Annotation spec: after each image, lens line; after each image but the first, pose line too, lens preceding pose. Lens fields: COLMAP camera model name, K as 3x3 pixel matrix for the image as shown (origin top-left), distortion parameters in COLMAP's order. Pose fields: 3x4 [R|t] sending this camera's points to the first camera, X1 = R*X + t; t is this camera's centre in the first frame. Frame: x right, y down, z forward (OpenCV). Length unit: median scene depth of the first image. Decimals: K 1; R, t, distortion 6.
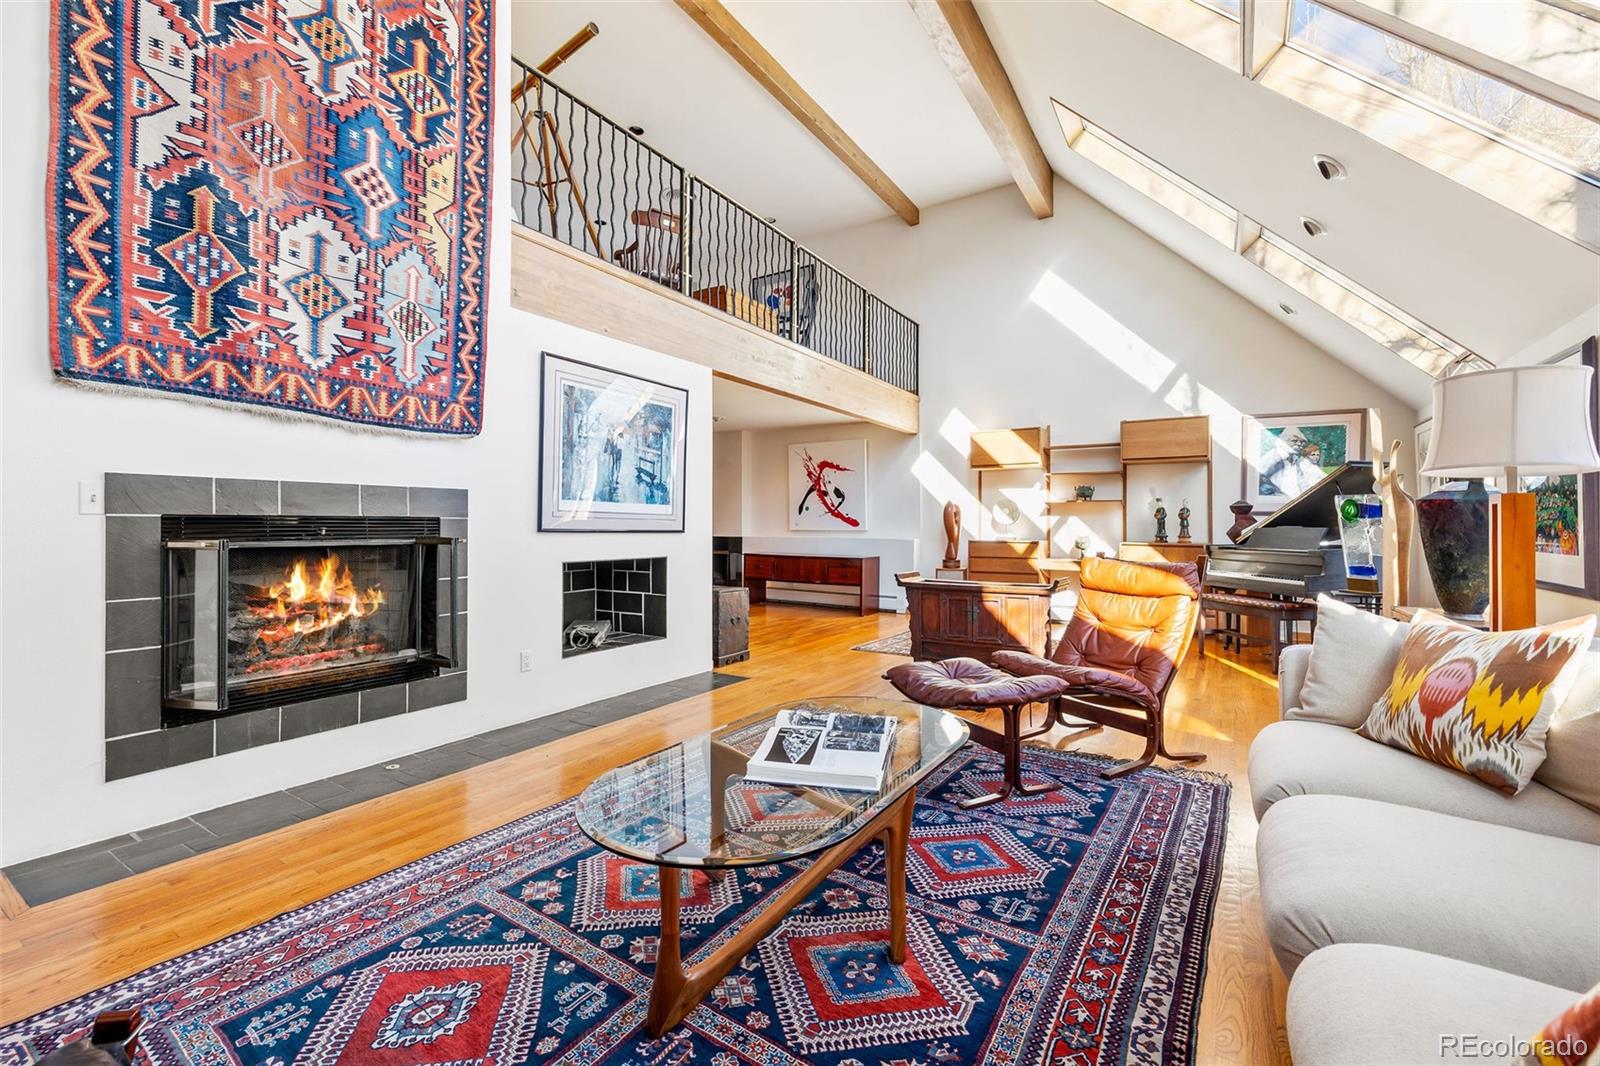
lens RADIAL K [[661.1, 0, 800.0], [0, 661.1, 533.0], [0, 0, 1]] dist [-0.004409, 0.000161]
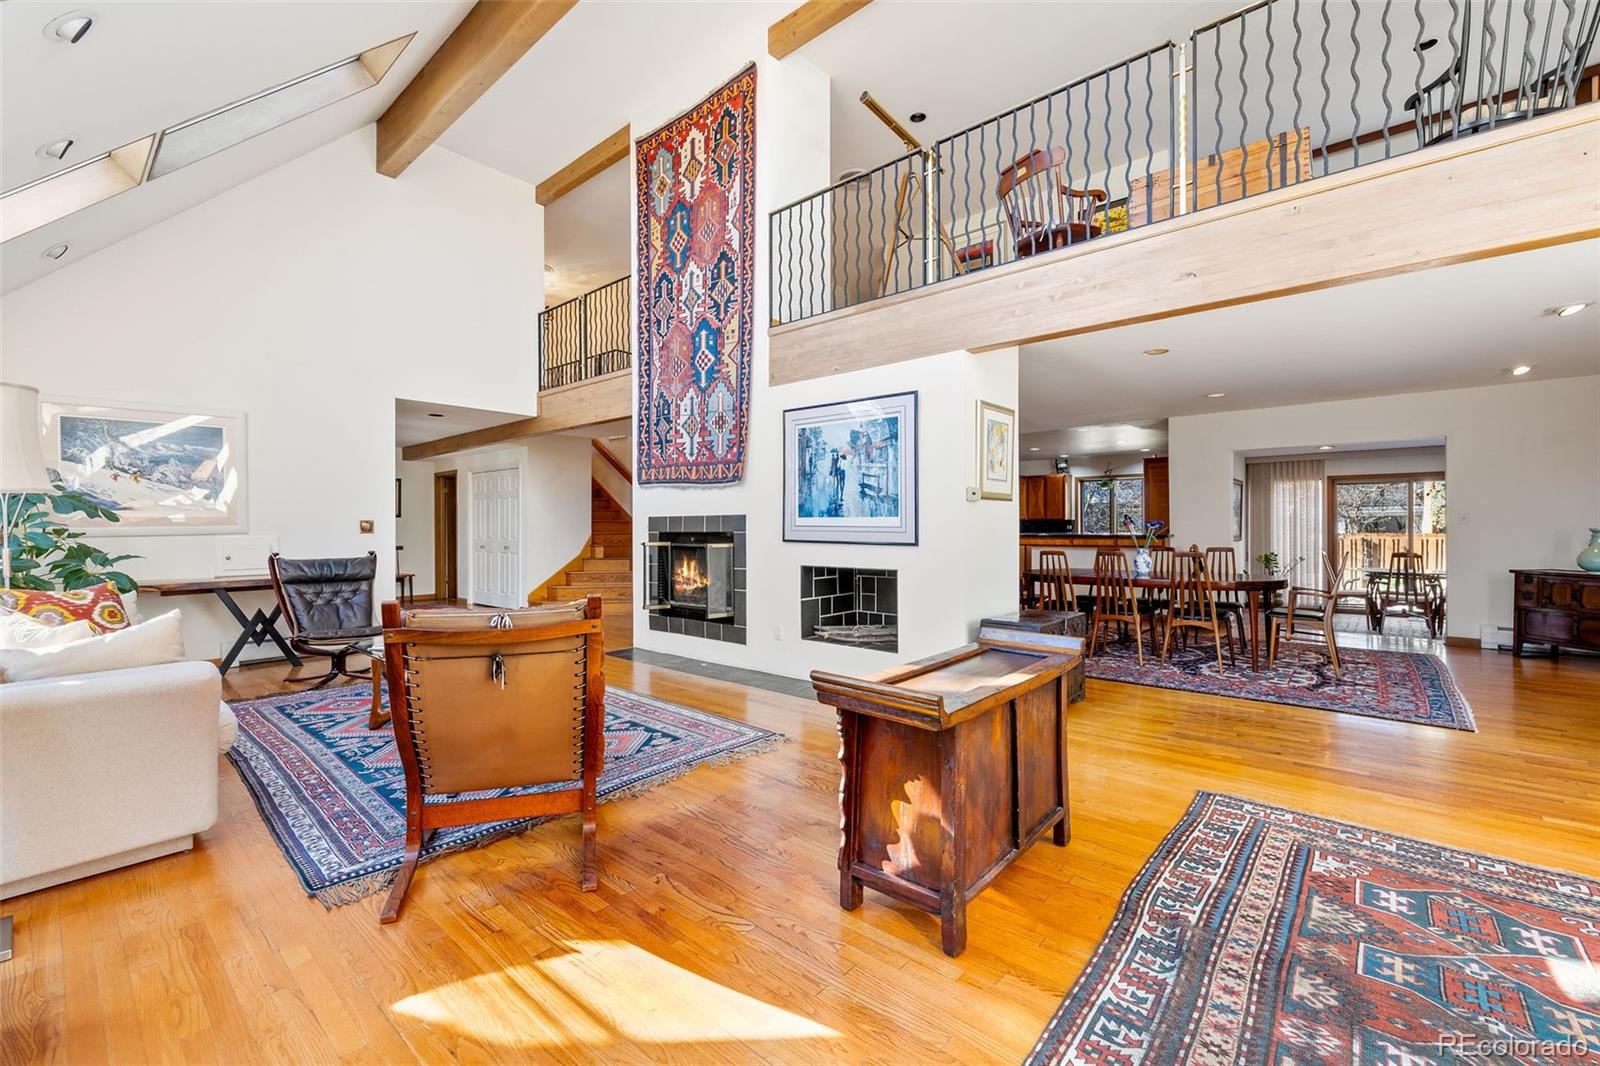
lens RADIAL K [[678.5, 0, 800.0], [0, 678.5, 533.0], [0, 0, 1]] dist [0.001445, -0.000174]
pose [[-0.151873, 0.005660, -0.988384, 1.187643], [-0.008641, 0.999938, 0.007054, -0.035985], [0.988362, 0.009611, -0.151815, 1.484900]]
